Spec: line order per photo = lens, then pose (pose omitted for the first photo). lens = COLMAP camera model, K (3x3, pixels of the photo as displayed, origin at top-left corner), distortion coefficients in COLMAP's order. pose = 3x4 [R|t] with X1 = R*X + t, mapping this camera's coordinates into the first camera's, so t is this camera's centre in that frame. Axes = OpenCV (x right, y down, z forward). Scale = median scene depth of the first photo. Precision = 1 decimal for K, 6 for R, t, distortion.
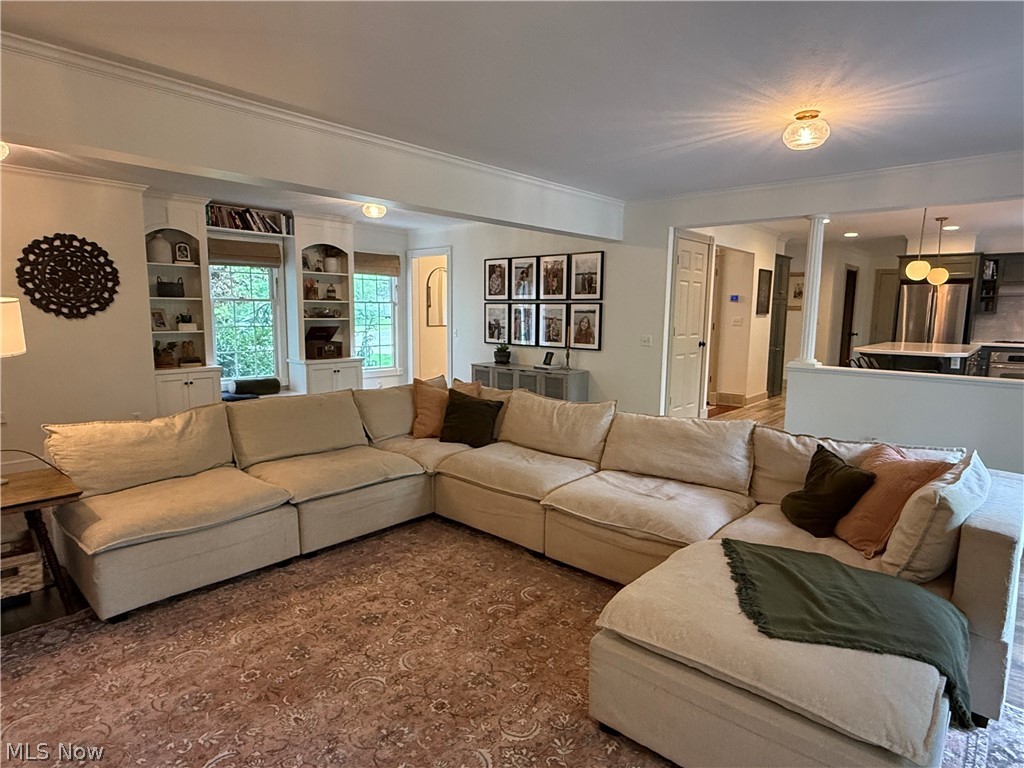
lens RADIAL K [[576.3, 0, 509.7], [0, 576.3, 388.3], [0, 0, 1]] dist [-0.002624, 0.001549]
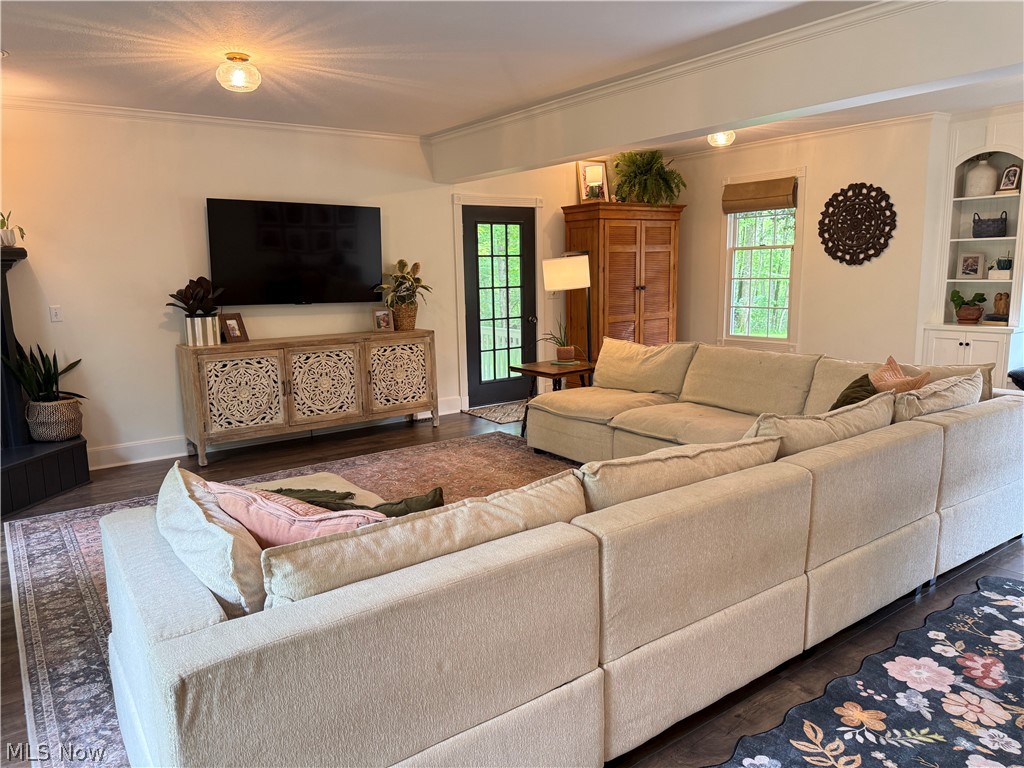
lens RADIAL K [[718.1, 0, 513.6], [0, 718.1, 391.4], [0, 0, 1]] dist [0.073649, -0.091444]
pose [[-0.212154, 0.163804, -0.963410, 0.713360], [-0.112309, 0.975233, 0.190546, -0.084070], [0.970761, 0.148624, -0.188503, 0.719932]]
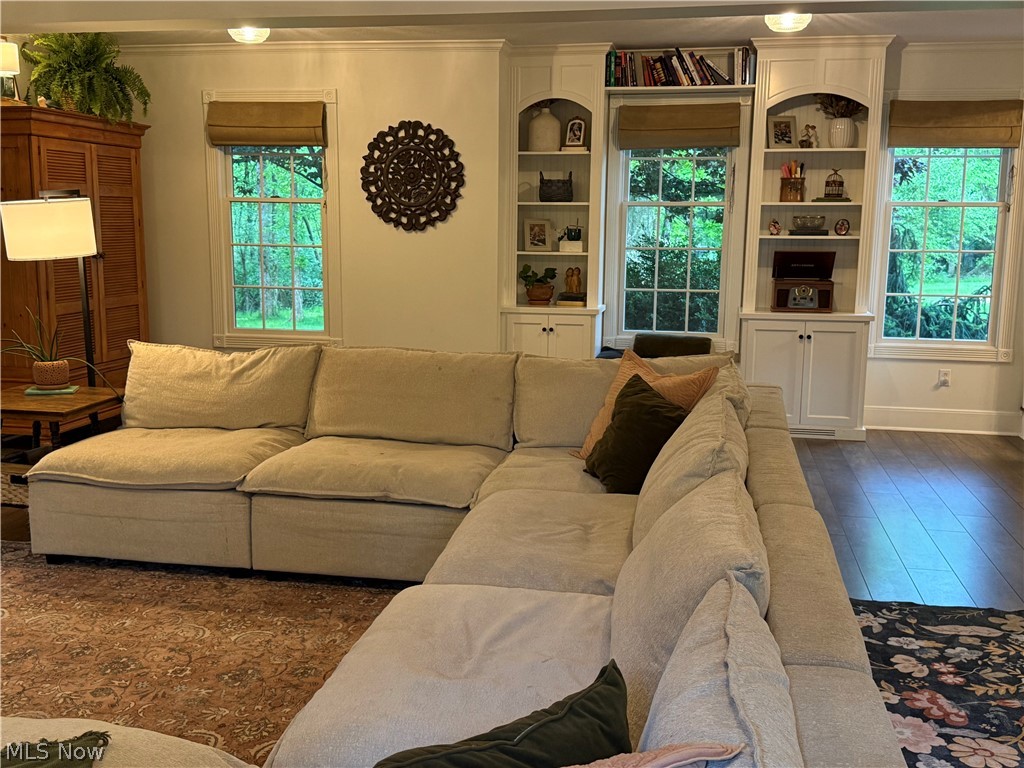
lens RADIAL K [[1033.2, 0, 512.0], [0, 1033.2, 384.0], [0, 0, 1]] dist [0.196890, -0.408242]
pose [[0.512818, 0.131153, -0.848420, 0.567564], [-0.121403, 0.989409, 0.079568, -0.045687], [0.849870, 0.062197, 0.523309, 0.406919]]
